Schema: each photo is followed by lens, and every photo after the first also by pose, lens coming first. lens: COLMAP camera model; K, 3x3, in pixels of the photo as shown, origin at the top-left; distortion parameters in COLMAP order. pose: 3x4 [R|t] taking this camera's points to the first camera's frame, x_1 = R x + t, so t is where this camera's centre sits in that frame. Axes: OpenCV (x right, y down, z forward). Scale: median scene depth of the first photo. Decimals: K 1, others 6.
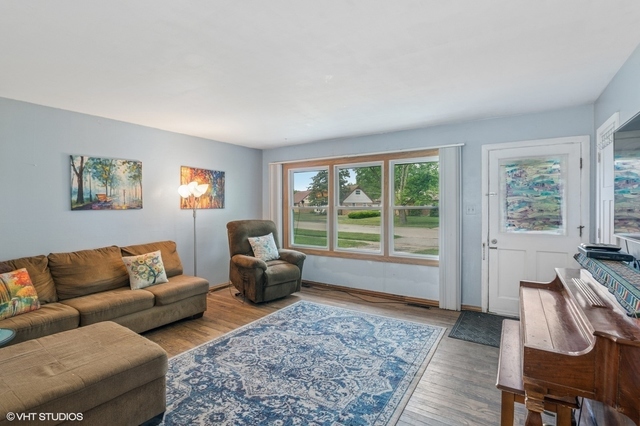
lens RADIAL K [[294.6, 0, 321.2], [0, 294.6, 206.9], [0, 0, 1]] dist [-0.029402, 0.002009]
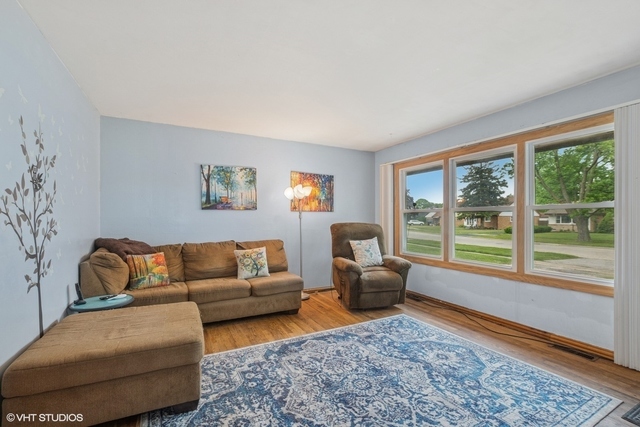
lens RADIAL K [[278.1, 0, 319.5], [0, 278.1, 219.9], [0, 0, 1]] dist [-0.019267, 0.003284]
pose [[0.875561, 0.009860, -0.483006, 0.140794], [-0.009504, 0.999950, 0.003184, 0.045431], [0.483014, 0.001803, 0.875611, 0.195166]]
